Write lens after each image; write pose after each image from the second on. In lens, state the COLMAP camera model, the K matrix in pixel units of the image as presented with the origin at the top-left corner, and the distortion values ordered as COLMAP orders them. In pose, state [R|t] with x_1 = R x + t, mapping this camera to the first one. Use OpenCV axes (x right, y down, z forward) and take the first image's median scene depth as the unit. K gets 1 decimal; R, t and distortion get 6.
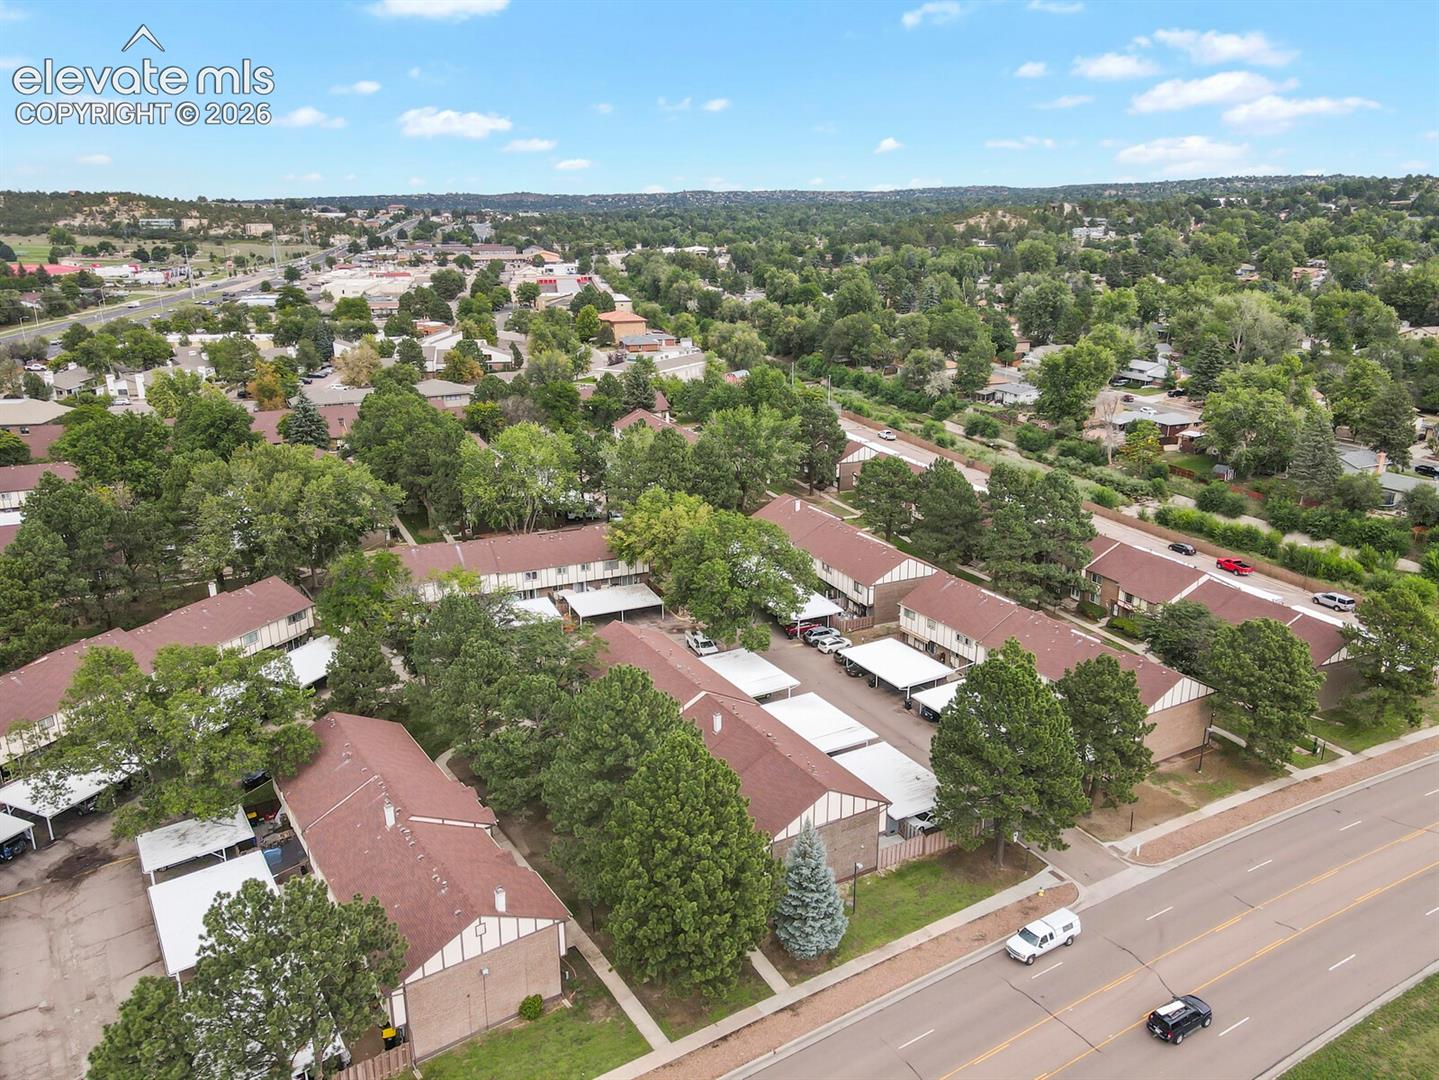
lens RADIAL K [[1089.3, 0, 719.5], [0, 1089.3, 540.0], [0, 0, 1]] dist [0.048501, 0.006984]
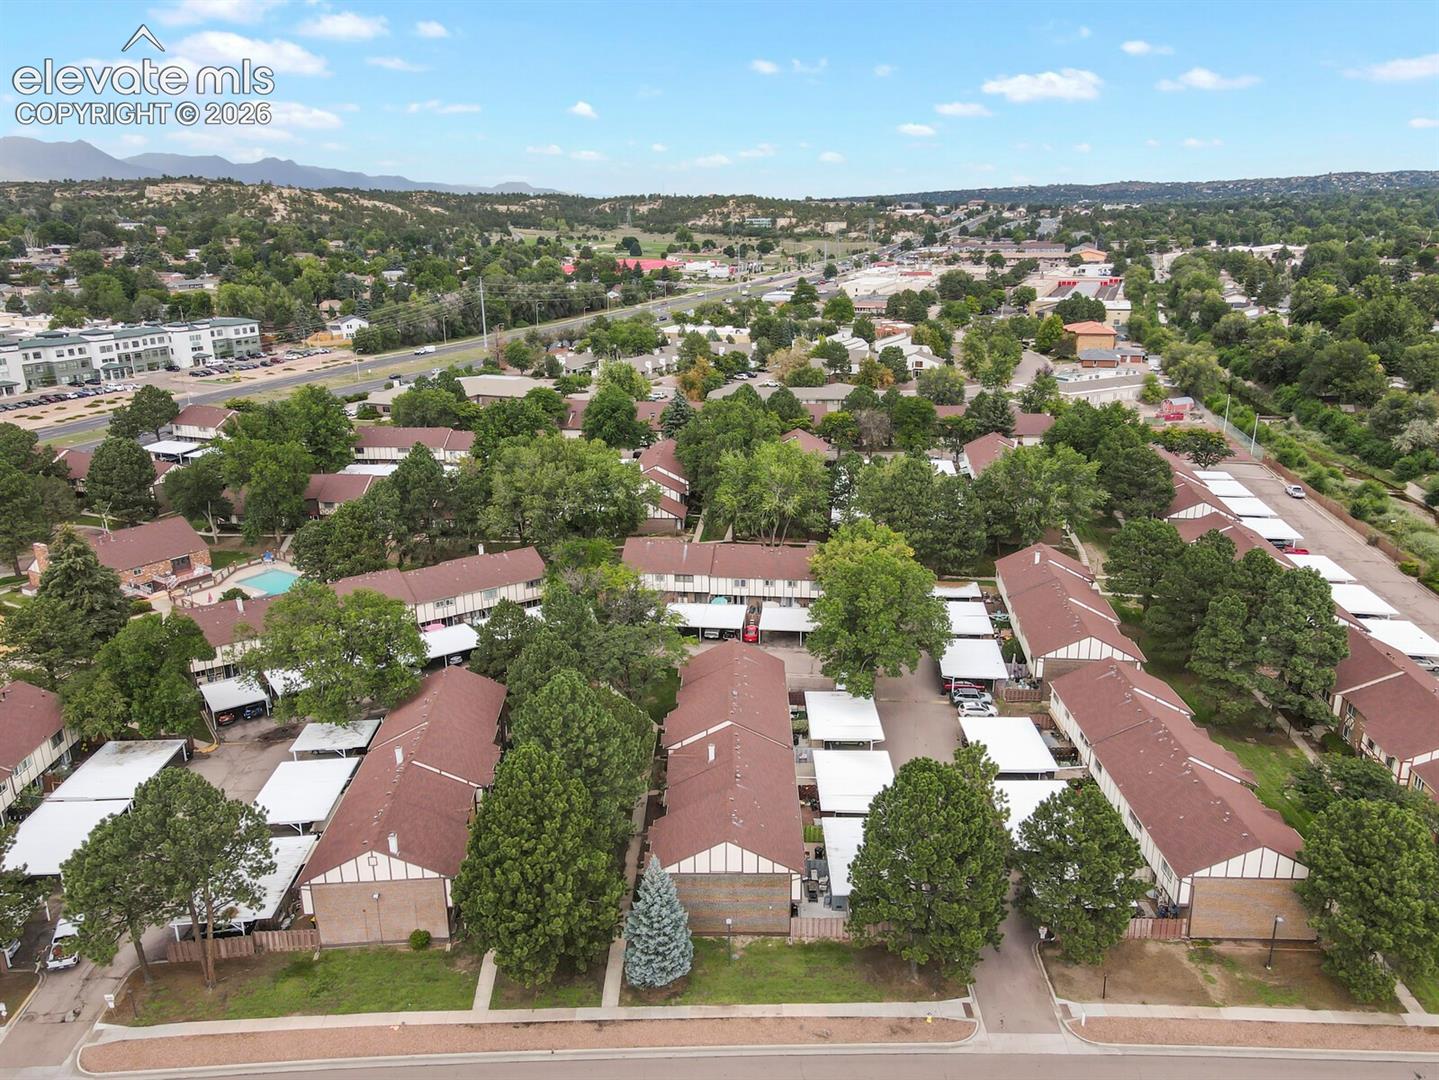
lens RADIAL K [[1089.3, 0, 719.5], [0, 1089.3, 540.0], [0, 0, 1]] dist [0.048501, 0.006984]
pose [[0.848670, 0.153202, -0.506249, 0.268634], [-0.147041, 0.987741, 0.052414, -0.048184], [0.508073, 0.029957, 0.860793, 0.050459]]
